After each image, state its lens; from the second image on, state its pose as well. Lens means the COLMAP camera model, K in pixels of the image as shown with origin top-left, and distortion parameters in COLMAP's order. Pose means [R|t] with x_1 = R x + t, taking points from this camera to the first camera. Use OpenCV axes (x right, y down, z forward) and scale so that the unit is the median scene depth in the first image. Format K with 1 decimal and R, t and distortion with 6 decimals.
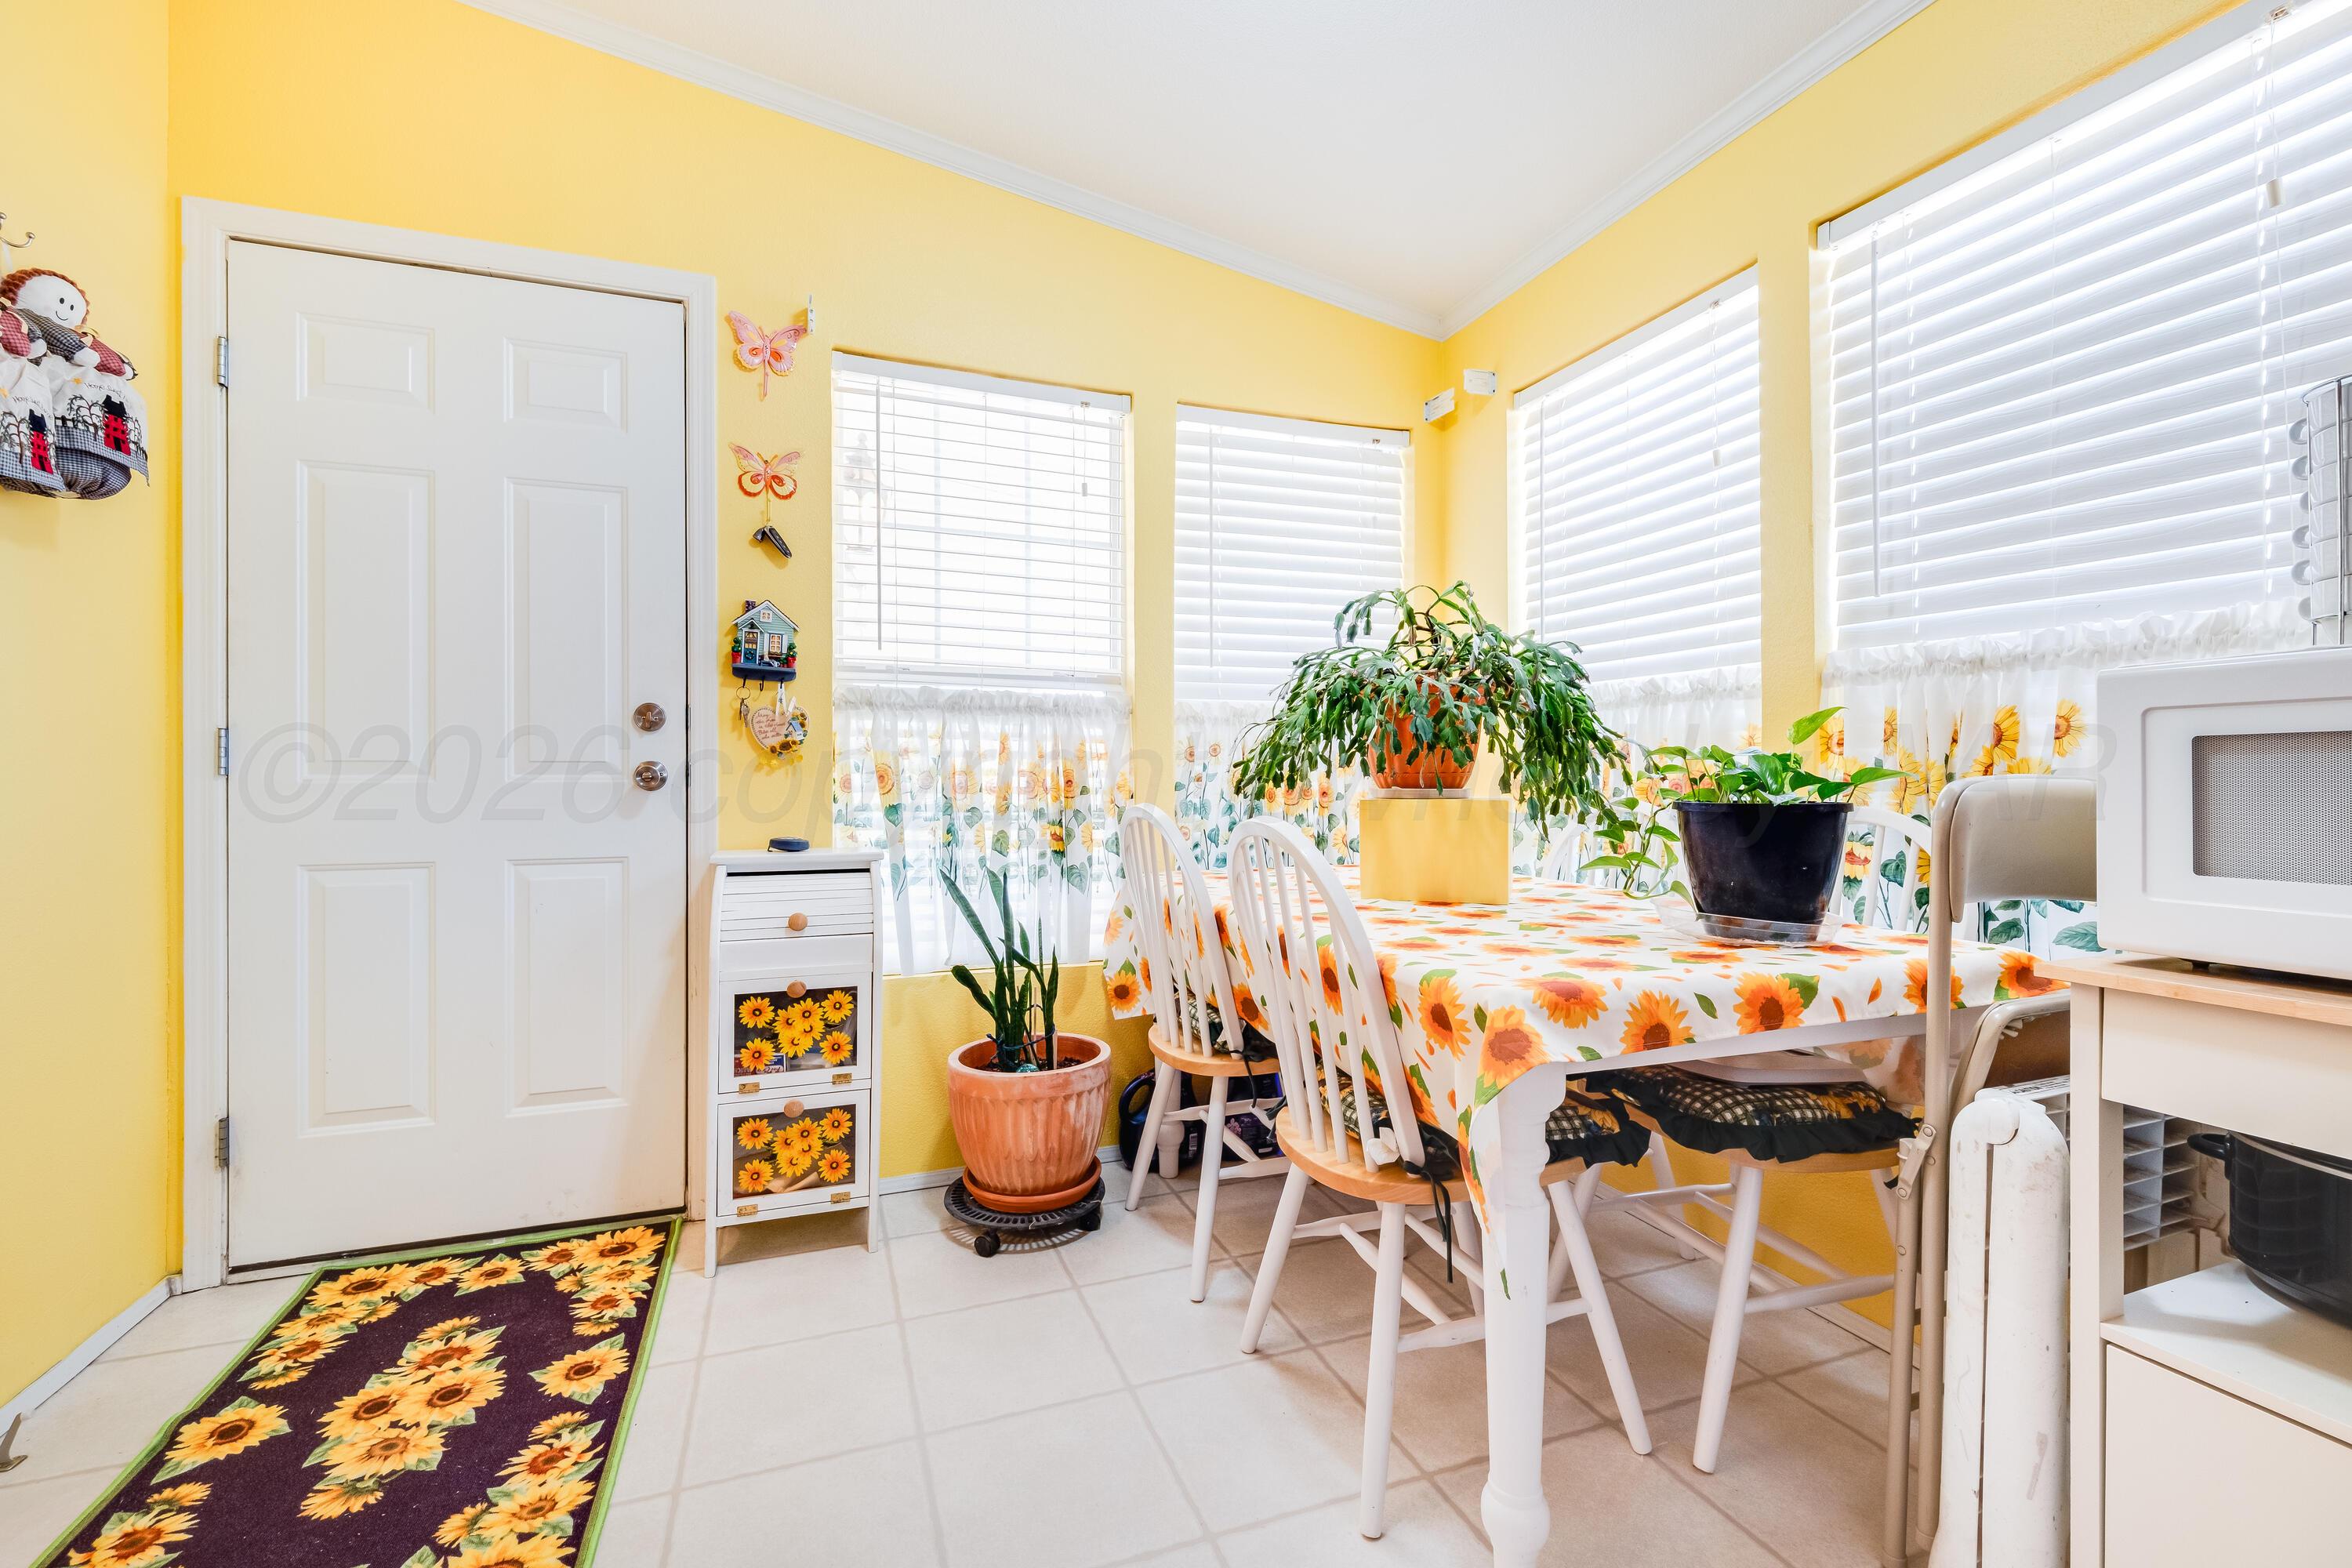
lens RADIAL K [[1004.8, 0, 1166.8], [0, 1004.8, 790.0], [0, 0, 1]] dist [0.032540, -0.028101]
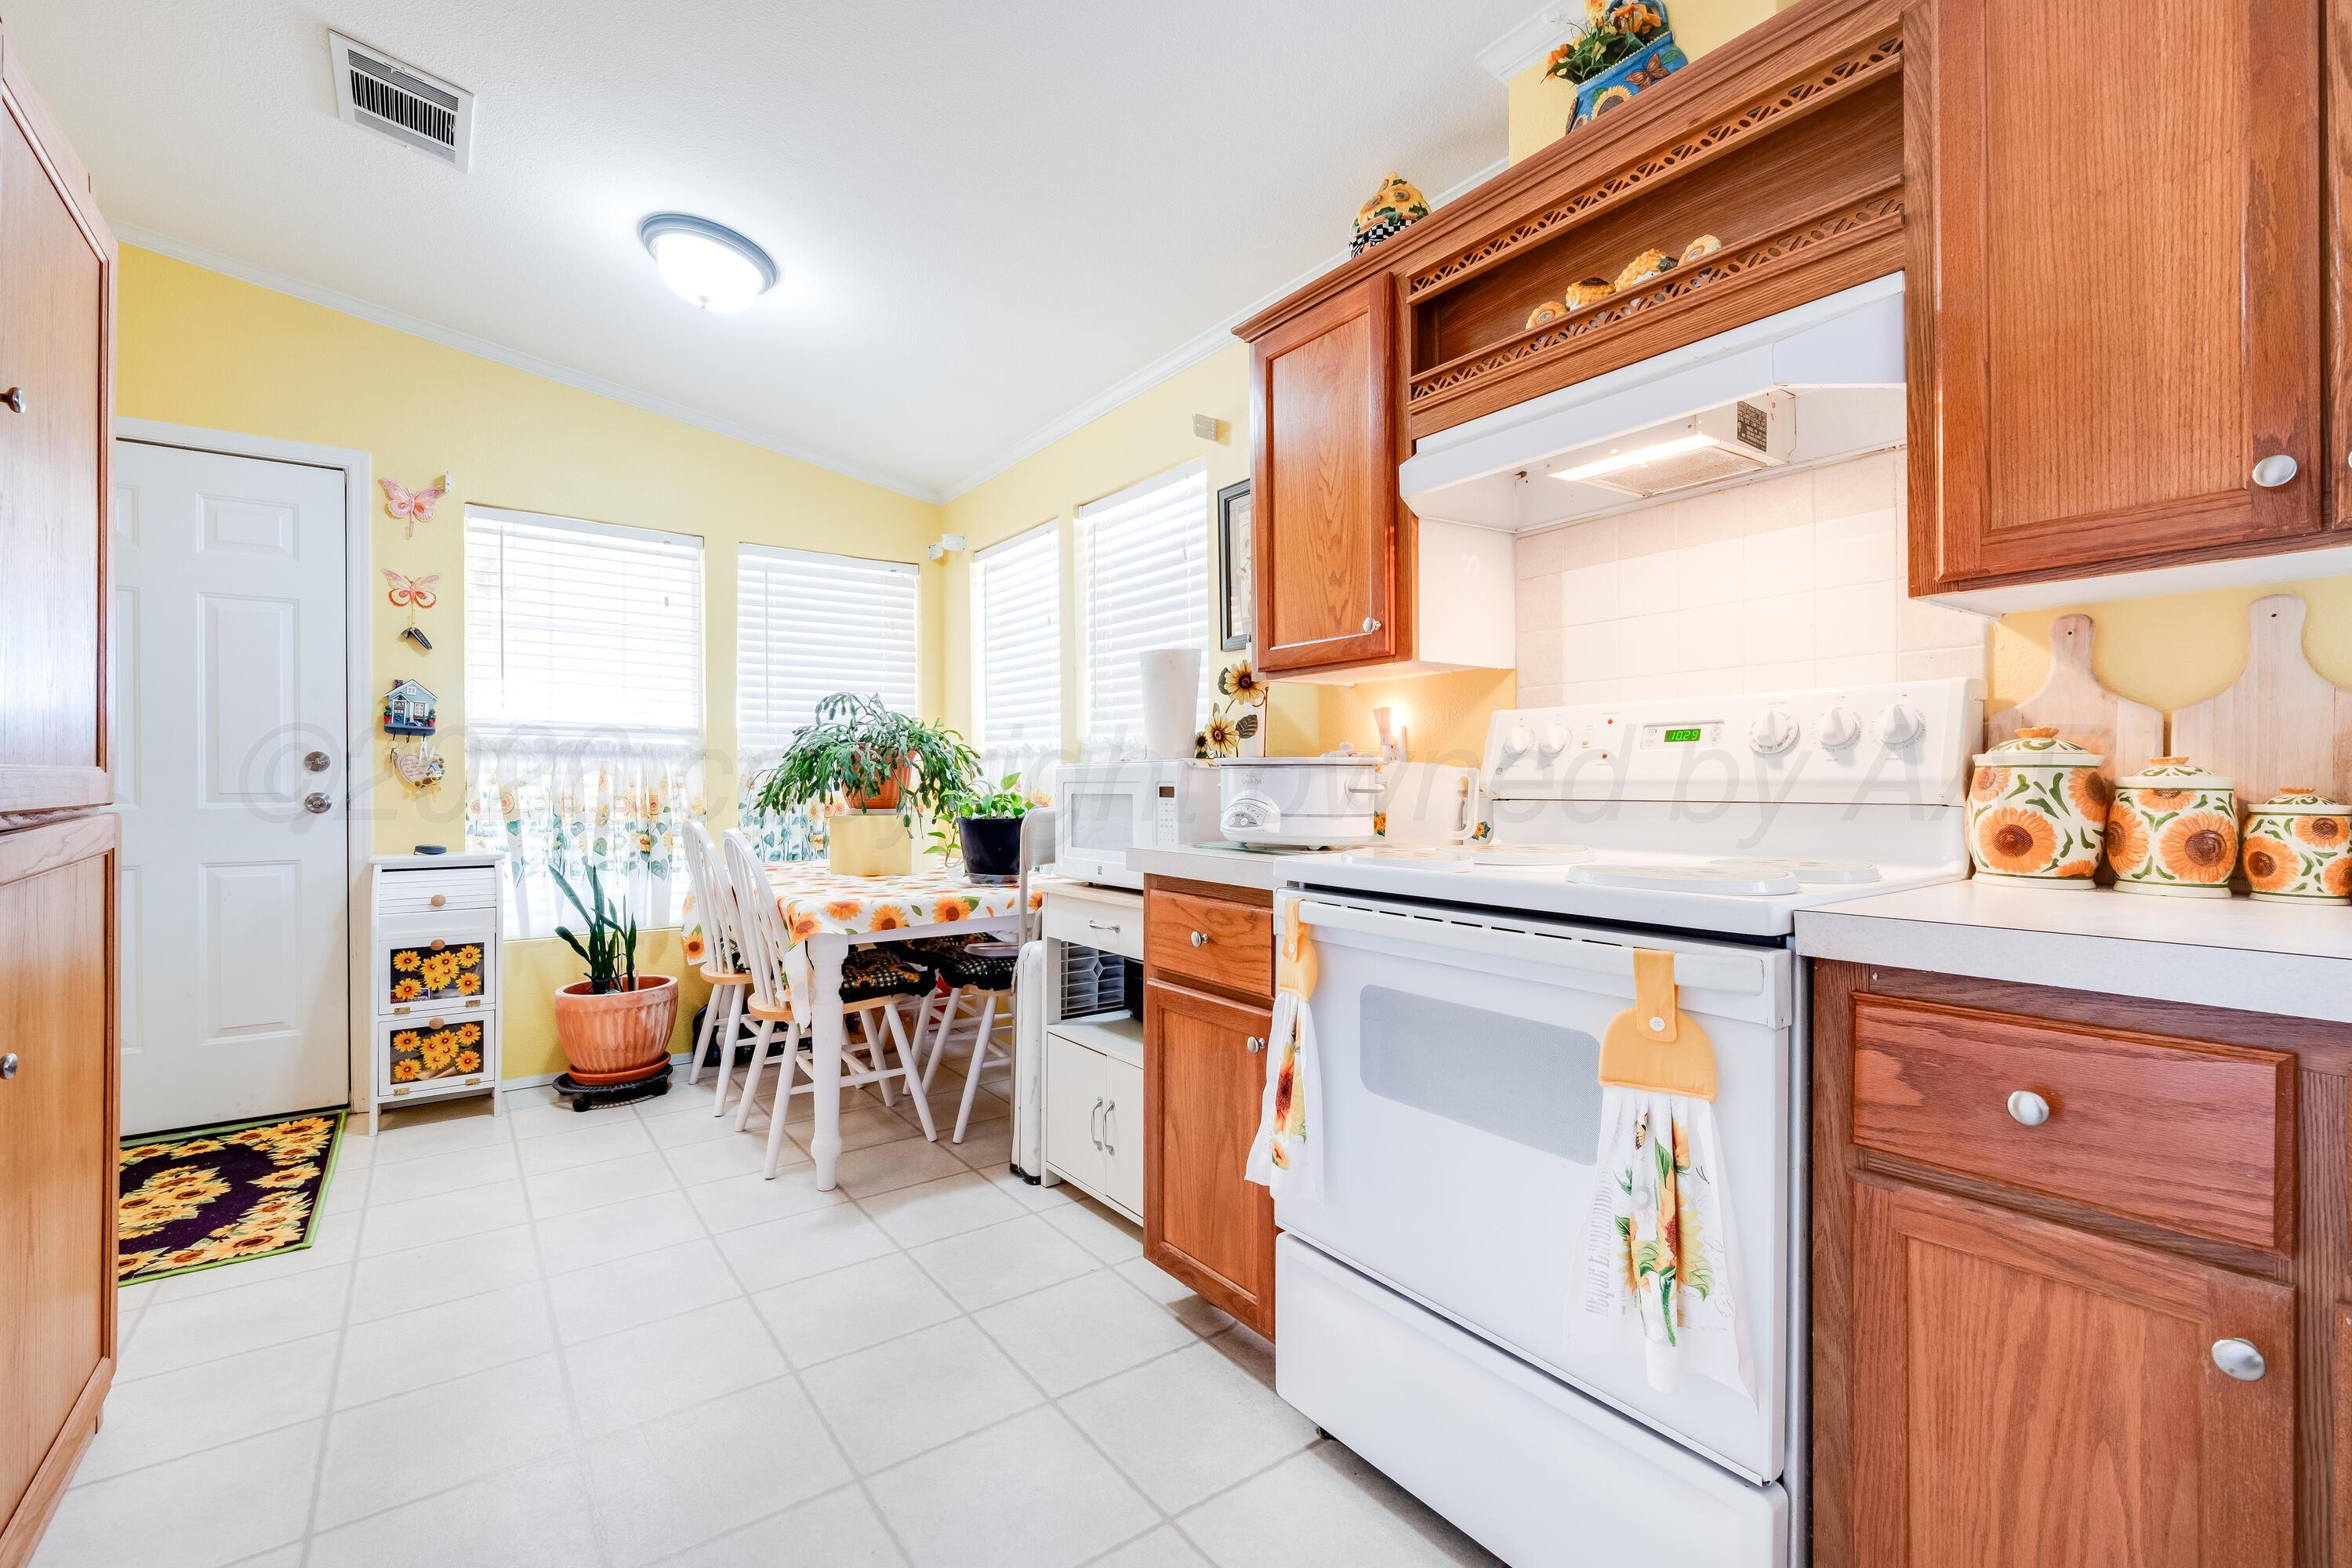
lens RADIAL K [[998.9, 0, 1171.4], [0, 998.9, 797.5], [0, 0, 1]] dist [0.003289, -0.005778]
pose [[0.958377, -0.003037, 0.285490, 0.245268], [0.002378, 0.999994, 0.002655, -0.022826], [-0.285496, -0.001866, 0.958378, -0.705380]]
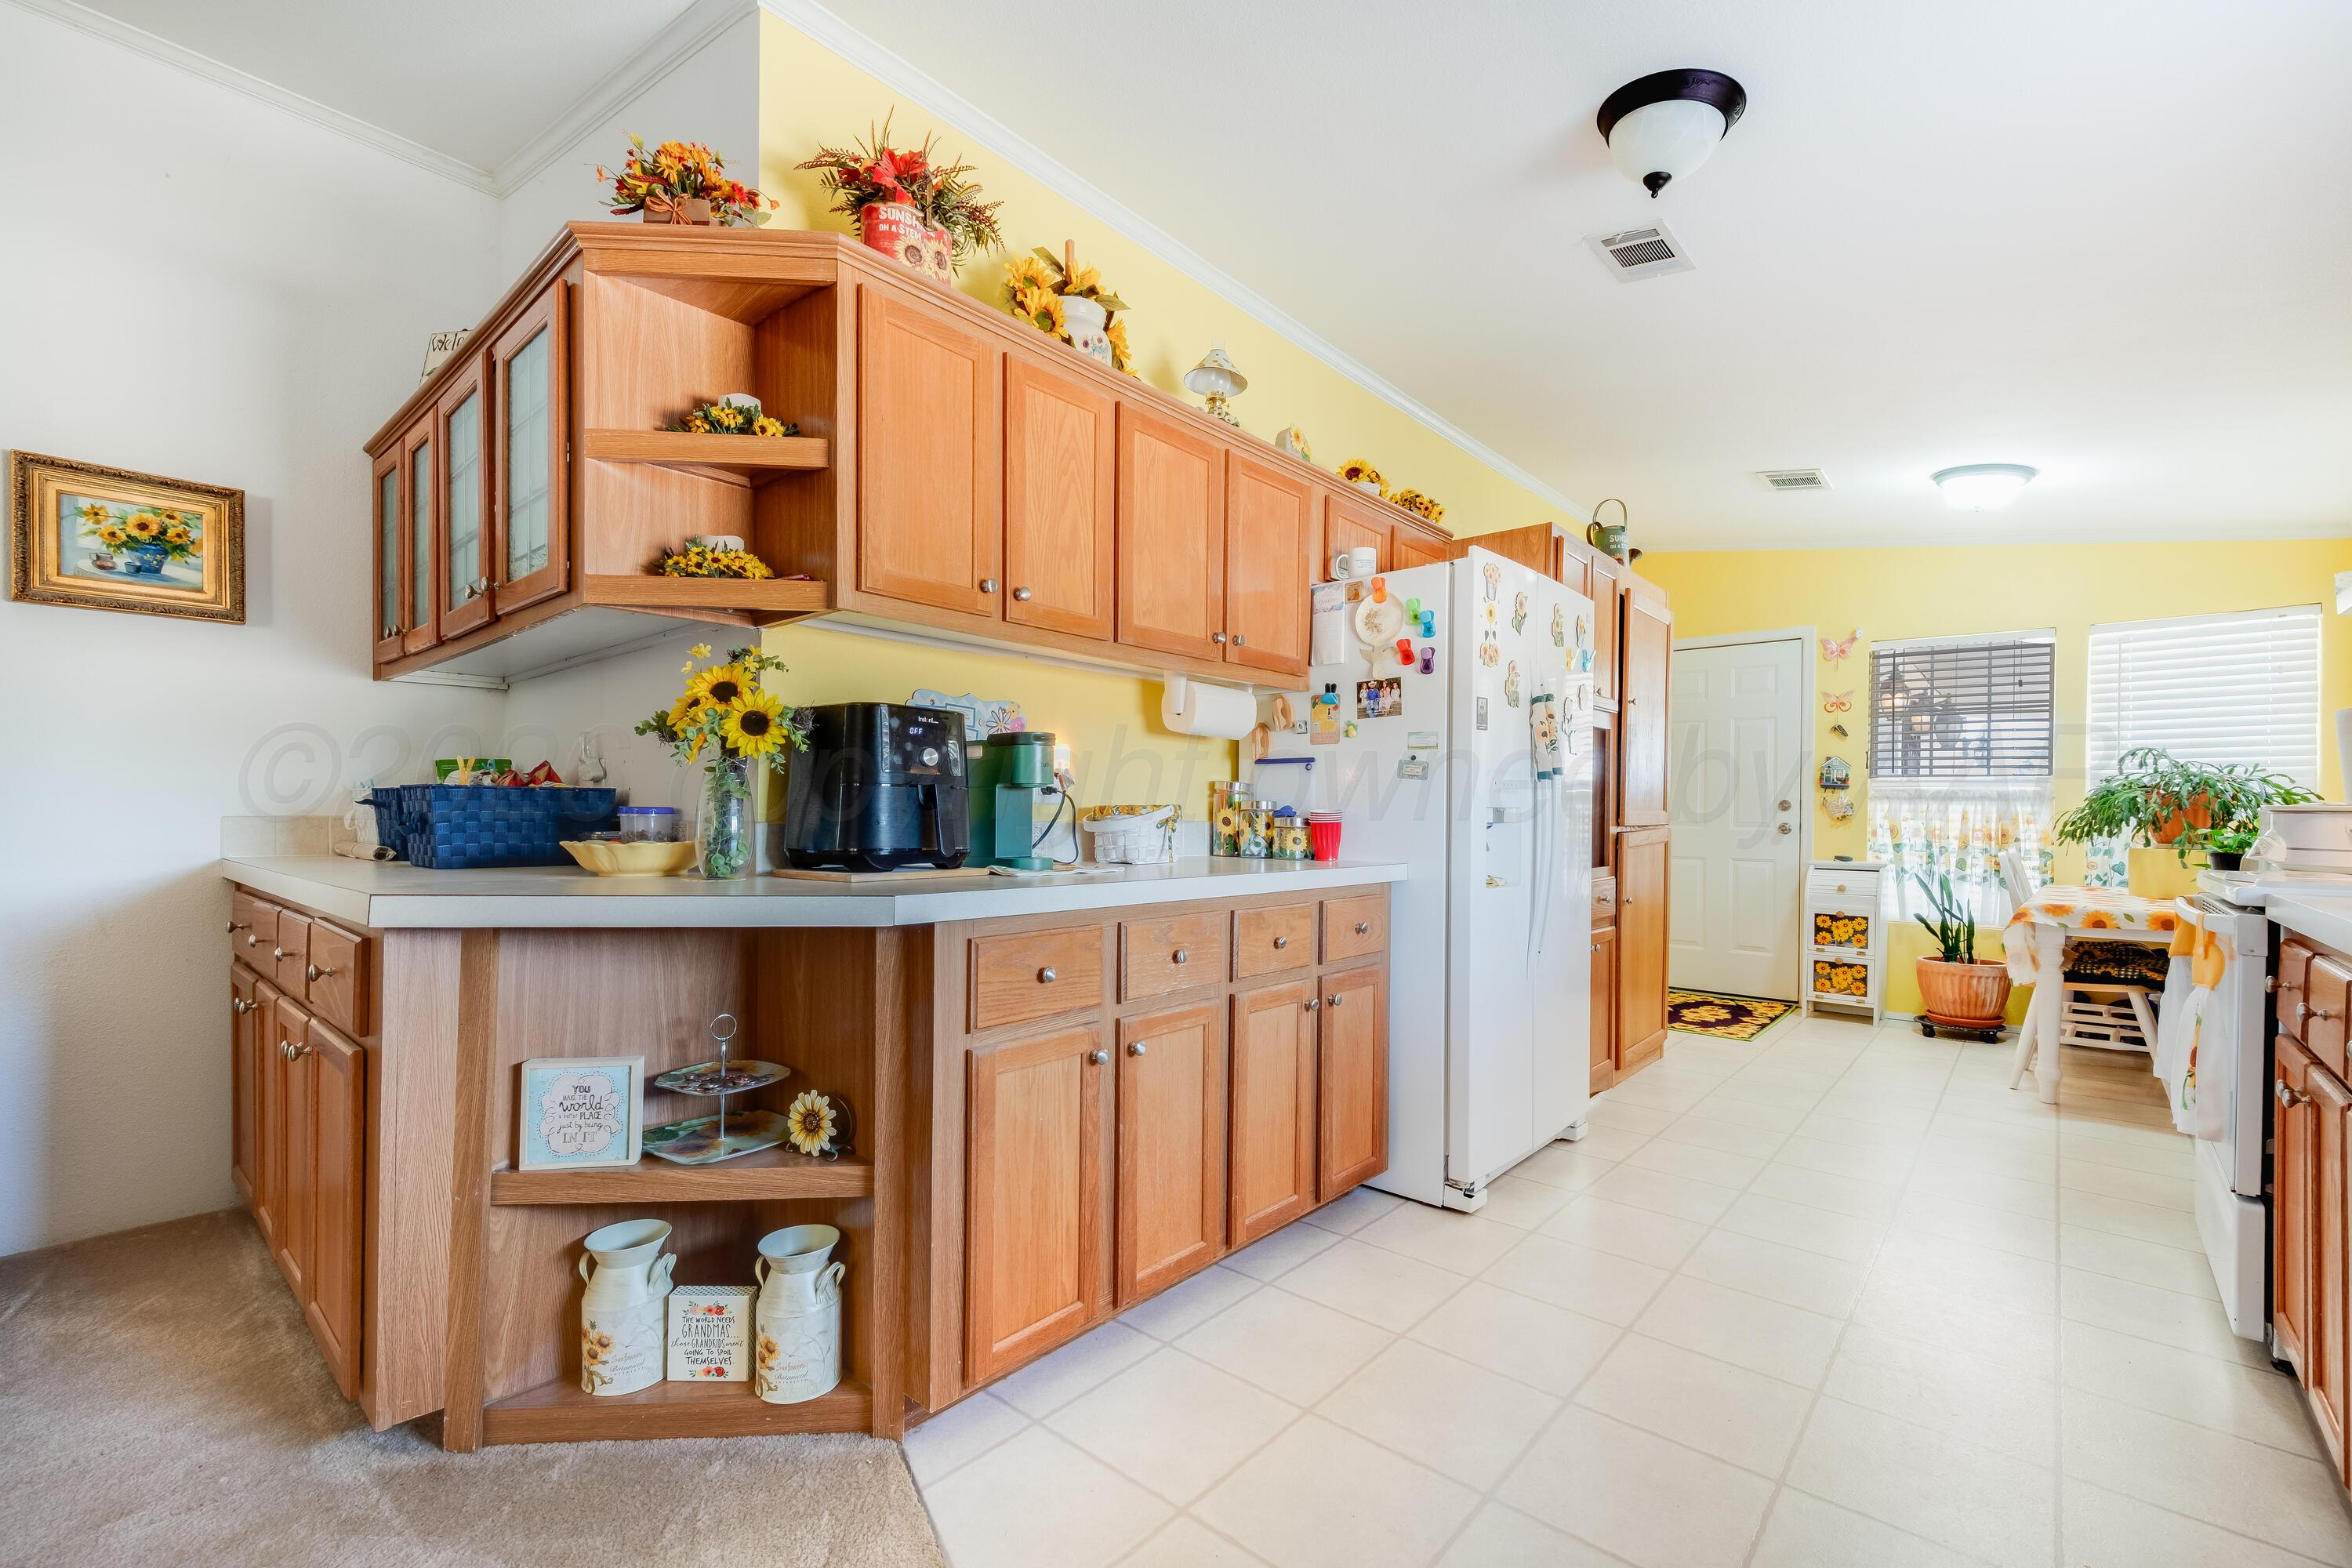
lens RADIAL K [[998.9, 0, 1171.4], [0, 998.9, 797.5], [0, 0, 1]] dist [0.003289, -0.005778]
pose [[0.486671, -0.003589, -0.873578, 0.958783], [-0.019585, 0.999695, -0.015018, -0.024149], [0.873366, 0.024418, 0.486453, -1.613040]]
